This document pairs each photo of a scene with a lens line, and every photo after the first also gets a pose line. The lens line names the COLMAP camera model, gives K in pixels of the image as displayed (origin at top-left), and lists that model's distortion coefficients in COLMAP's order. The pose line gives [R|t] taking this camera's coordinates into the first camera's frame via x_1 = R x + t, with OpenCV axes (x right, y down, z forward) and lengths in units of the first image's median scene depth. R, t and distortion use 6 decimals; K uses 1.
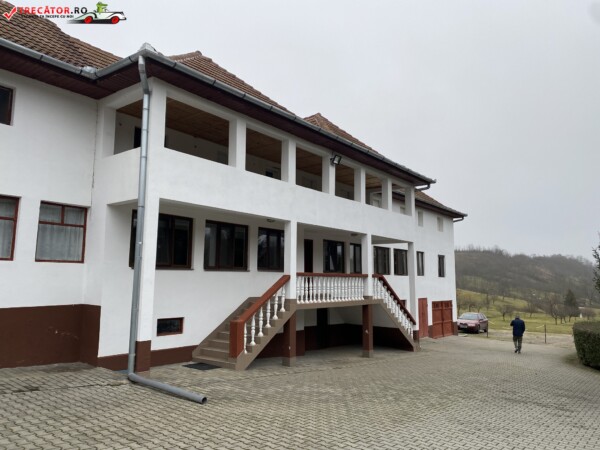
lens RADIAL K [[457.5, 0, 299.8], [0, 457.5, 223.3], [0, 0, 1]] dist [0.045949, -0.043491]
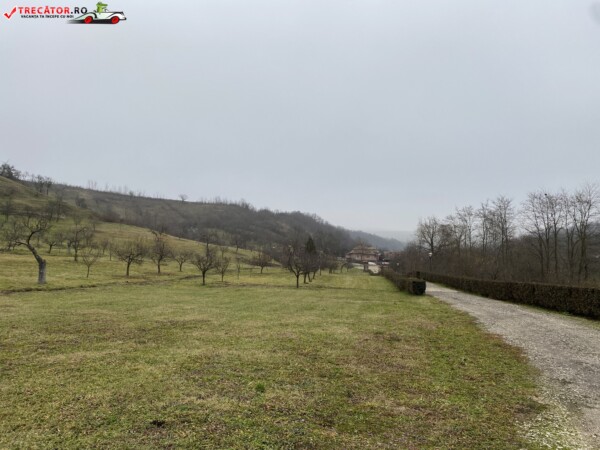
lens RADIAL K [[457.5, 0, 300.5], [0, 457.5, 224.8], [0, 0, 1]] dist [0.045949, -0.043491]
pose [[0.868603, 0.016206, 0.495244, 0.066362], [-0.062134, 0.995138, 0.076413, 0.024241], [-0.491598, -0.097144, 0.865387, 0.123033]]
